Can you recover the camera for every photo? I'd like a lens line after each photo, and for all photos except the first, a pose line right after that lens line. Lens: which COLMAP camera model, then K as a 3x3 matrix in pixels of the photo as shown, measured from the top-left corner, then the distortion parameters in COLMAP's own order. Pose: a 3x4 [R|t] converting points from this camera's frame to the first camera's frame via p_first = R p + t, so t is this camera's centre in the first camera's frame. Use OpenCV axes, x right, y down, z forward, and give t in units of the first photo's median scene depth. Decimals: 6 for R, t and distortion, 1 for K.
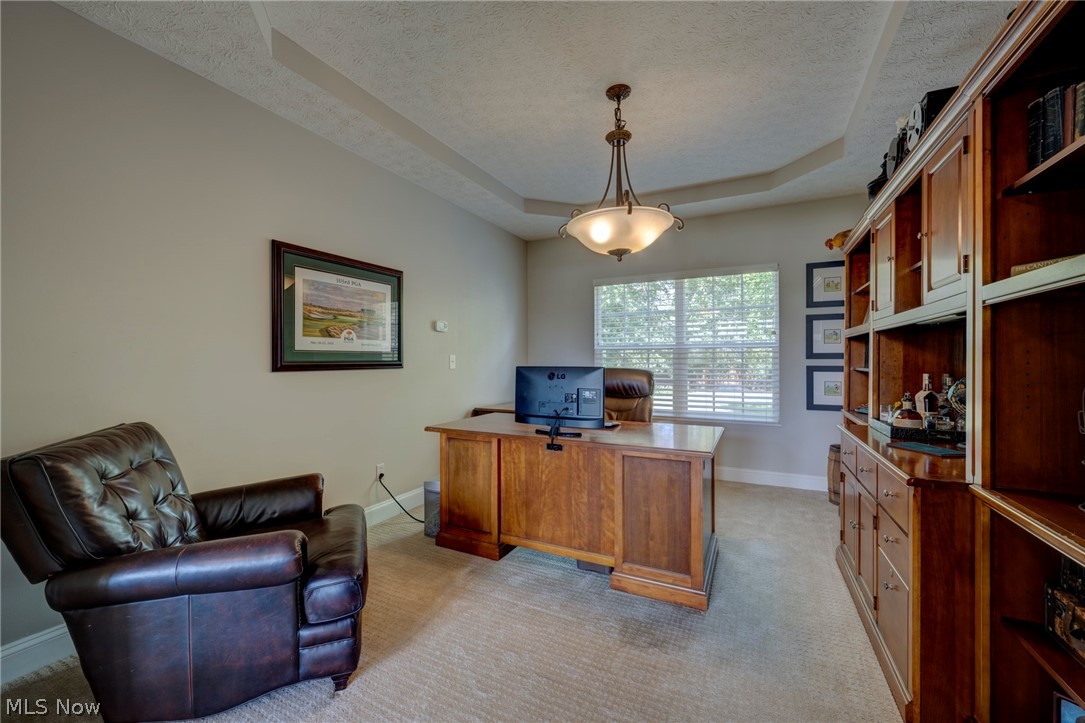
lens RADIAL K [[436.1, 0, 537.8], [0, 436.1, 366.0], [0, 0, 1]] dist [-0.013102, 0.000072]
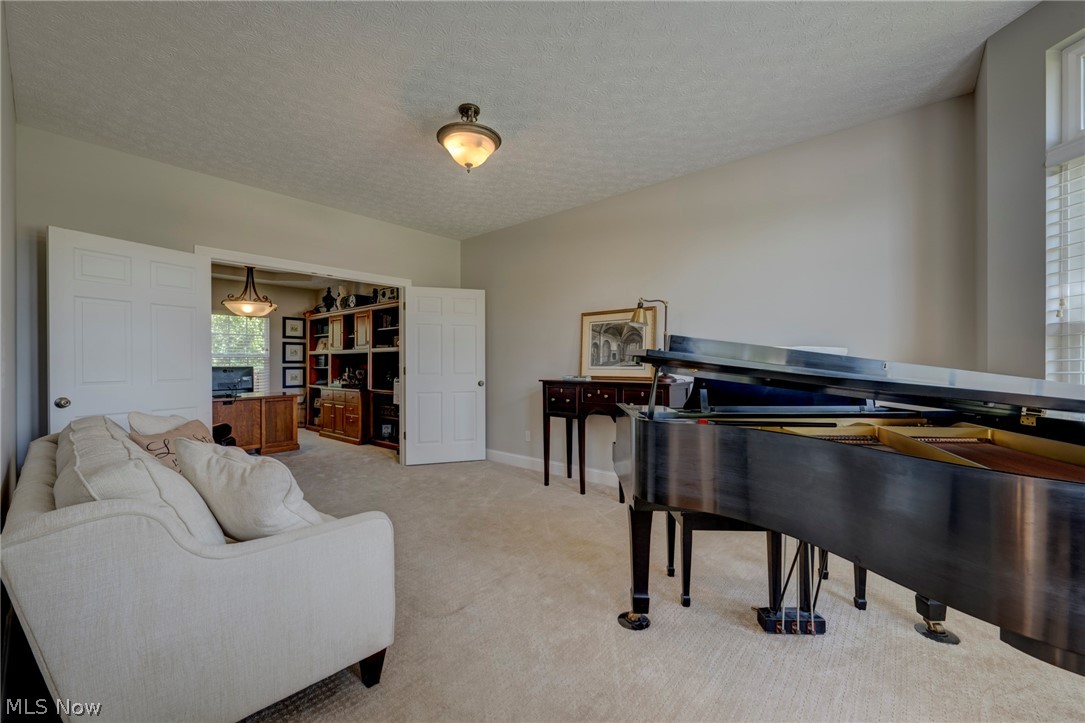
lens RADIAL K [[436.1, 0, 537.8], [0, 436.1, 366.0], [0, 0, 1]] dist [-0.013102, 0.000072]
pose [[0.253330, -0.008927, 0.967339, -1.625310], [0.020203, 0.999788, 0.003936, 0.018398], [-0.967169, 0.018547, 0.253457, -1.036192]]
